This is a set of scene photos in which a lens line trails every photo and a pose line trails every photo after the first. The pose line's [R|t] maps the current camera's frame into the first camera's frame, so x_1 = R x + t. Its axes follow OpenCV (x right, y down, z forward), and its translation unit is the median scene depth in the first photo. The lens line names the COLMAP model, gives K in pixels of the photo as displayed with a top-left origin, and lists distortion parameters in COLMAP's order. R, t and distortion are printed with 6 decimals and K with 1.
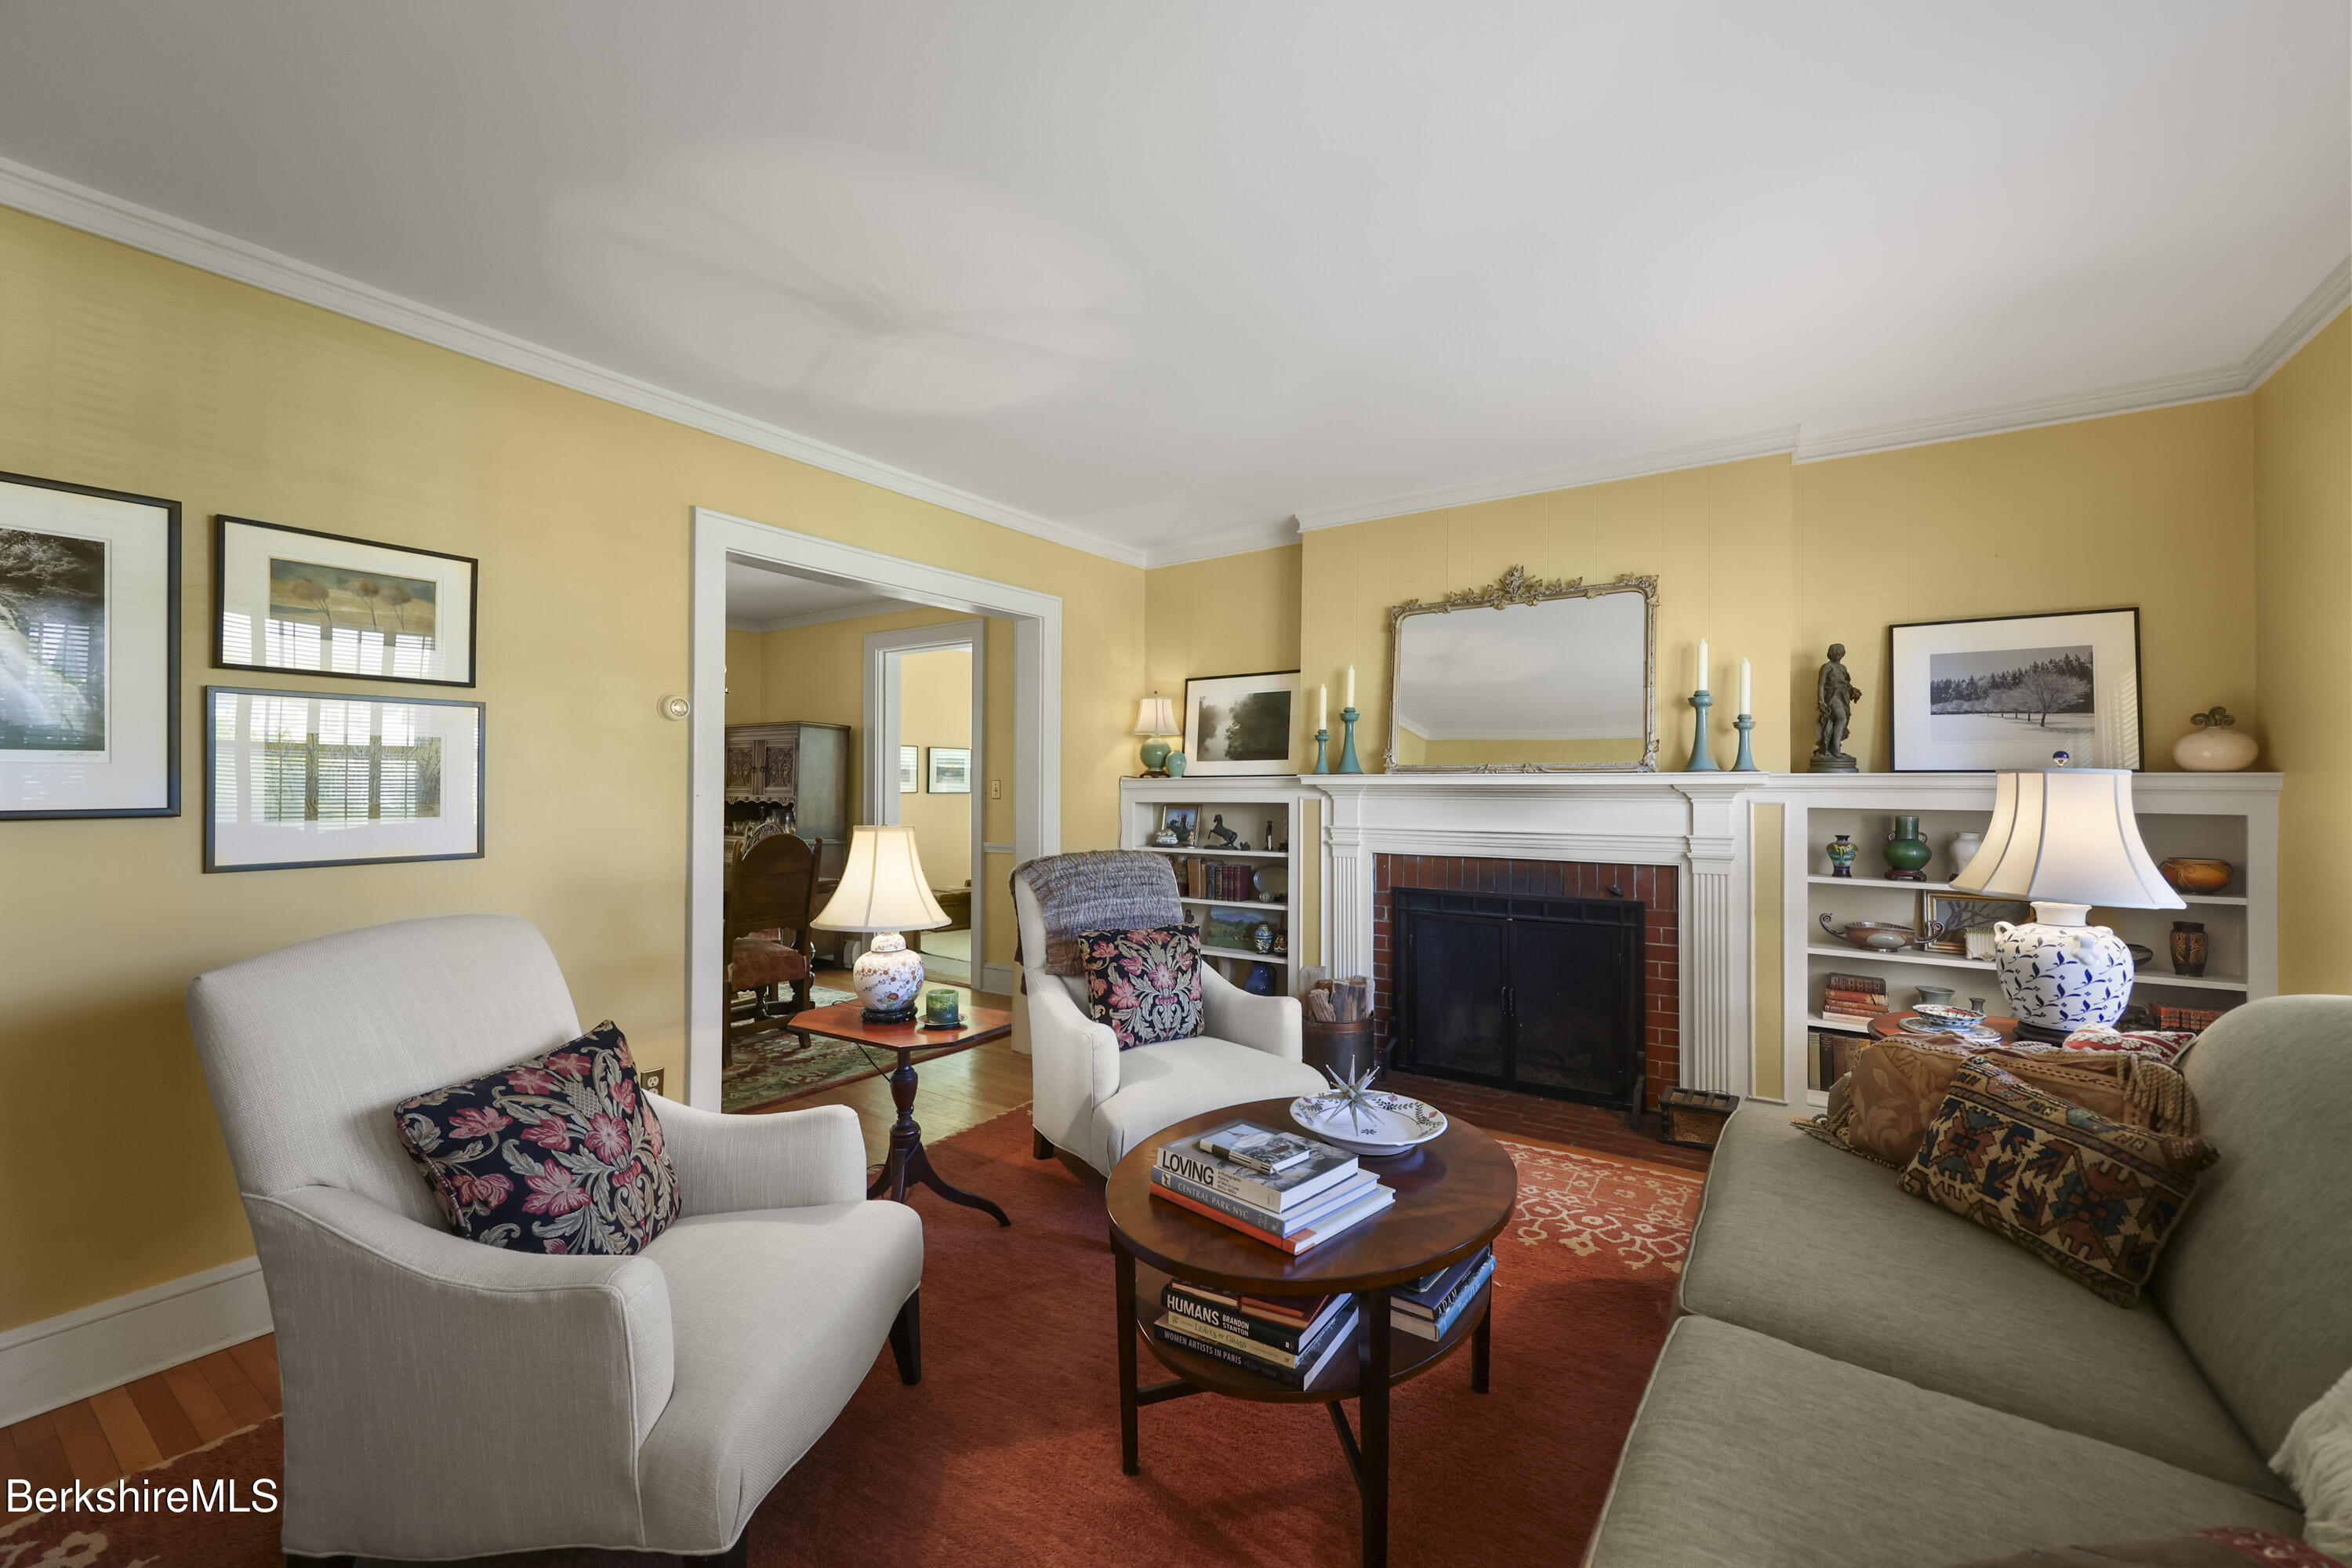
lens RADIAL K [[952.5, 0, 1175.3], [0, 952.5, 786.4], [0, 0, 1]] dist [-0.003169, 0.000192]
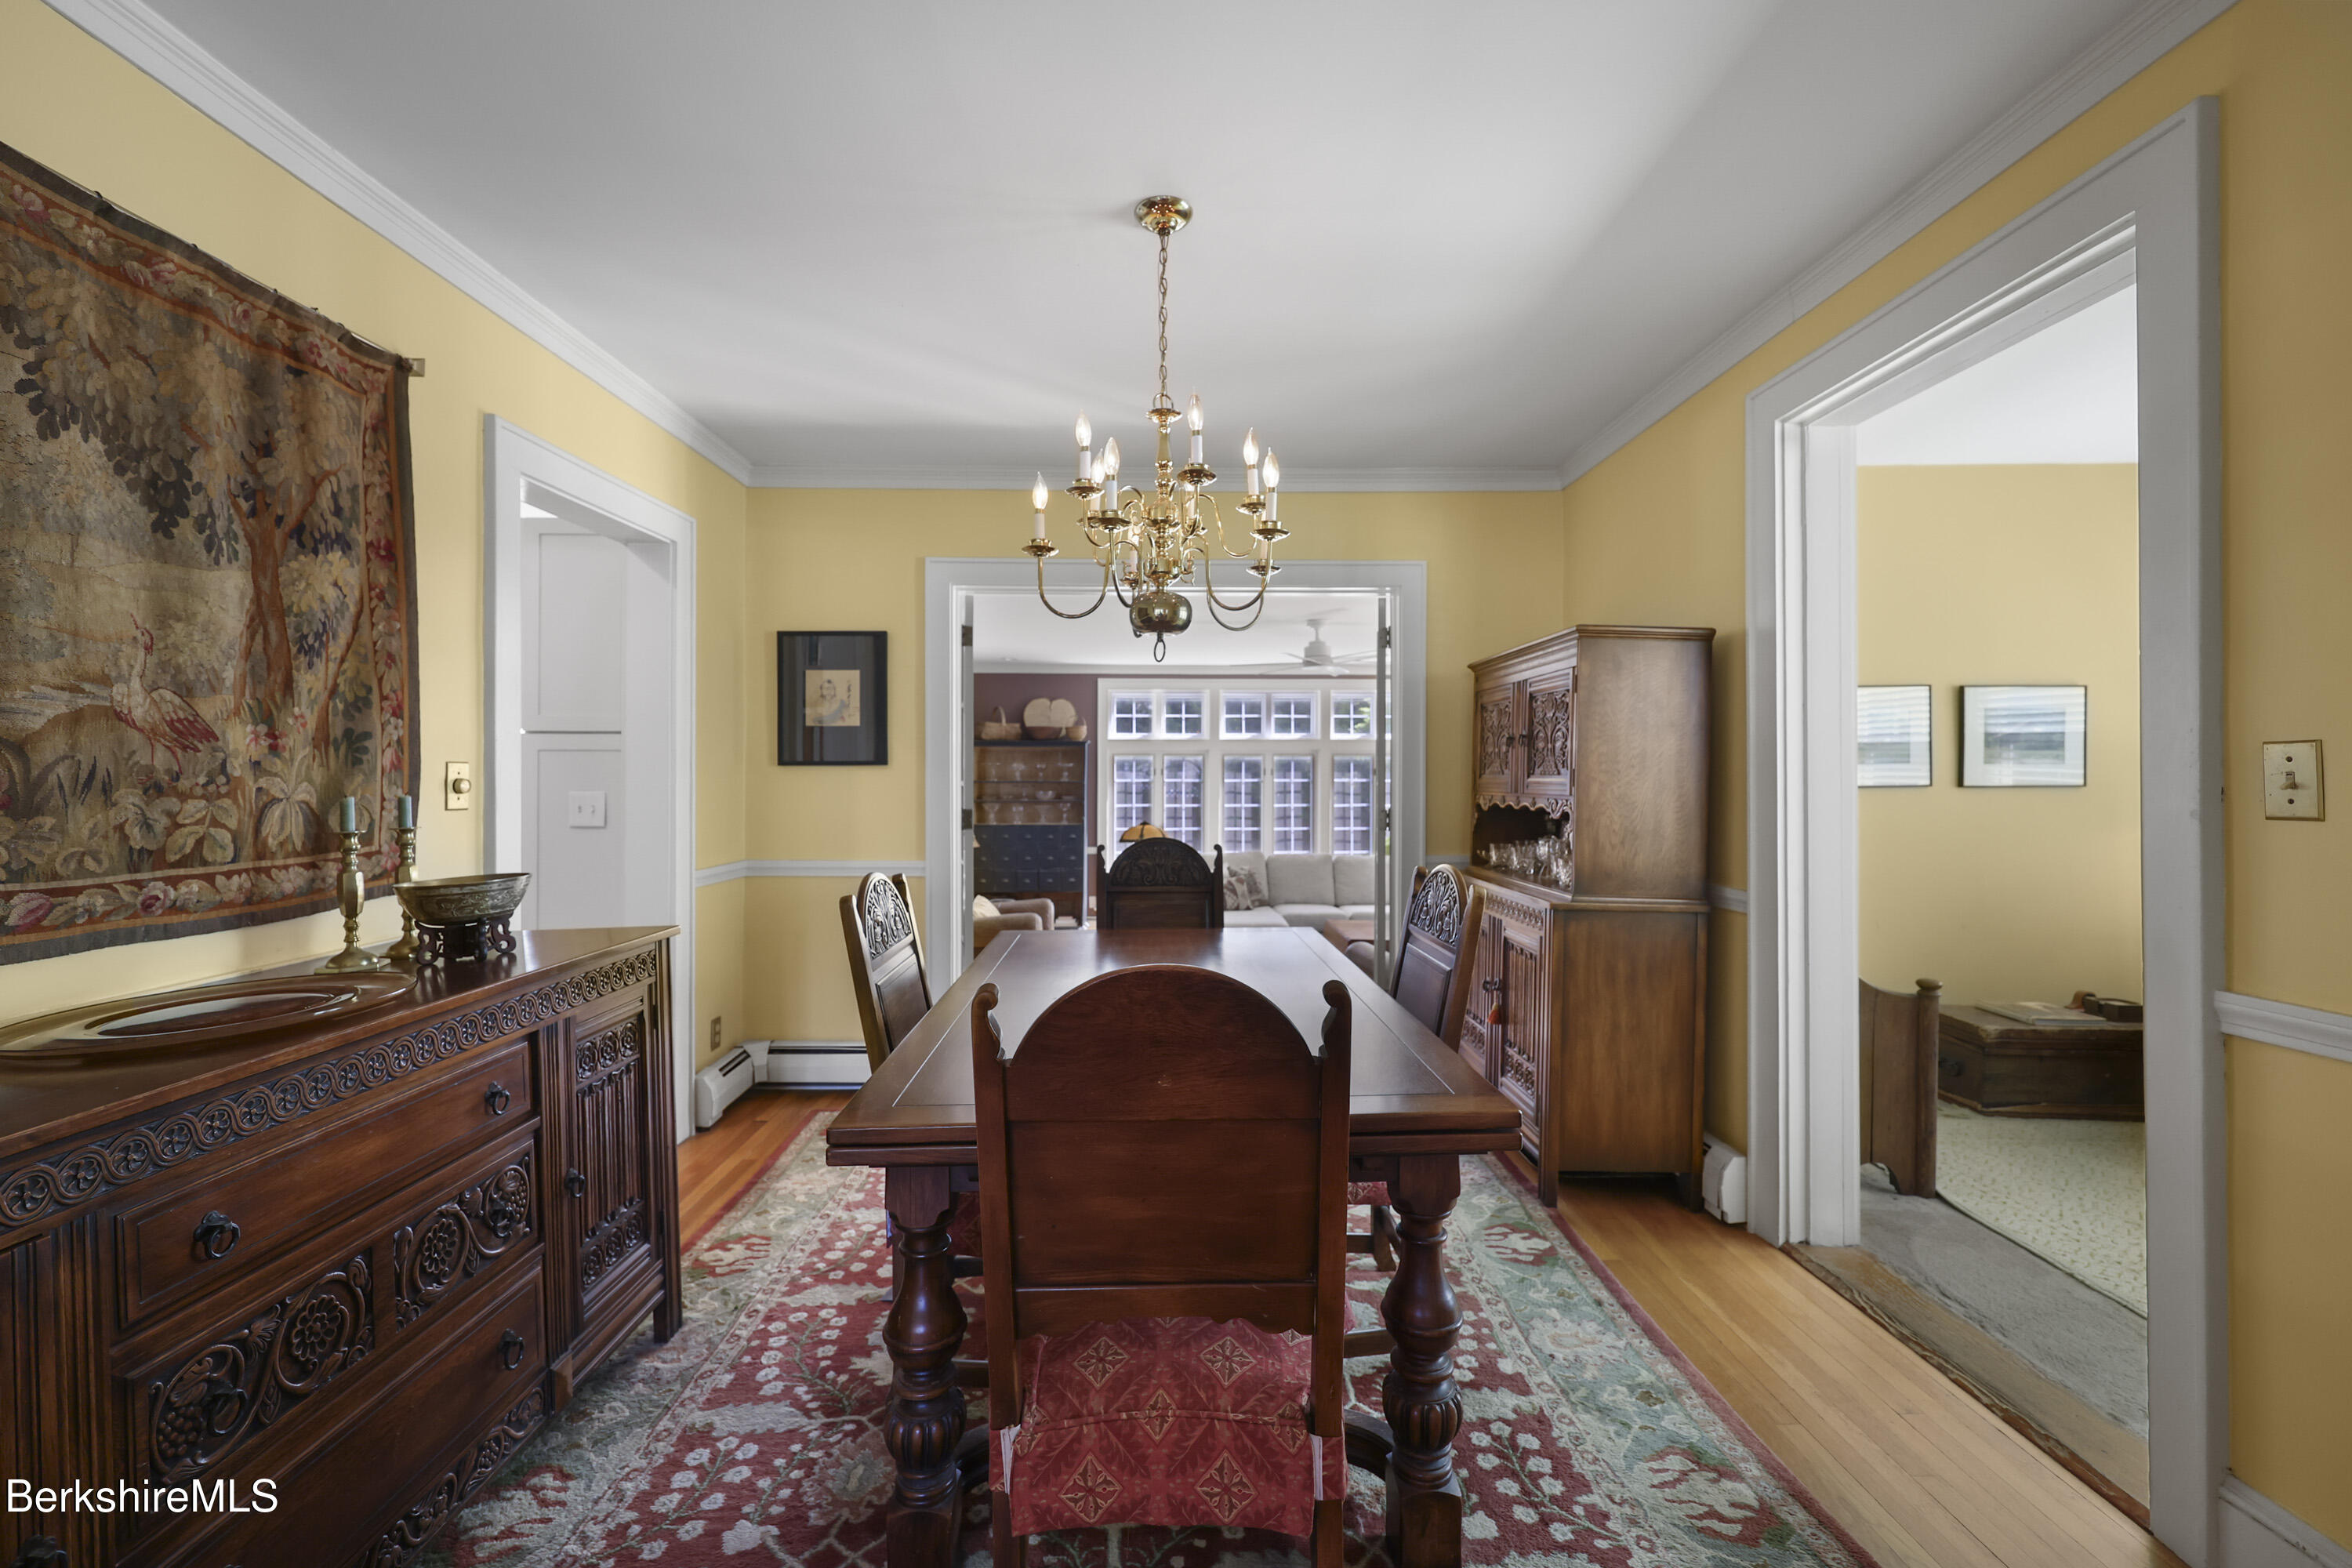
lens RADIAL K [[952.5, 0, 1184.3], [0, 952.5, 781.3], [0, 0, 1]] dist [-0.003169, 0.000192]
pose [[0.581376, -0.003482, -0.813628, -0.348128], [0.007670, 0.999970, 0.001201, 0.002383], [0.813599, -0.006938, 0.581385, 1.435057]]
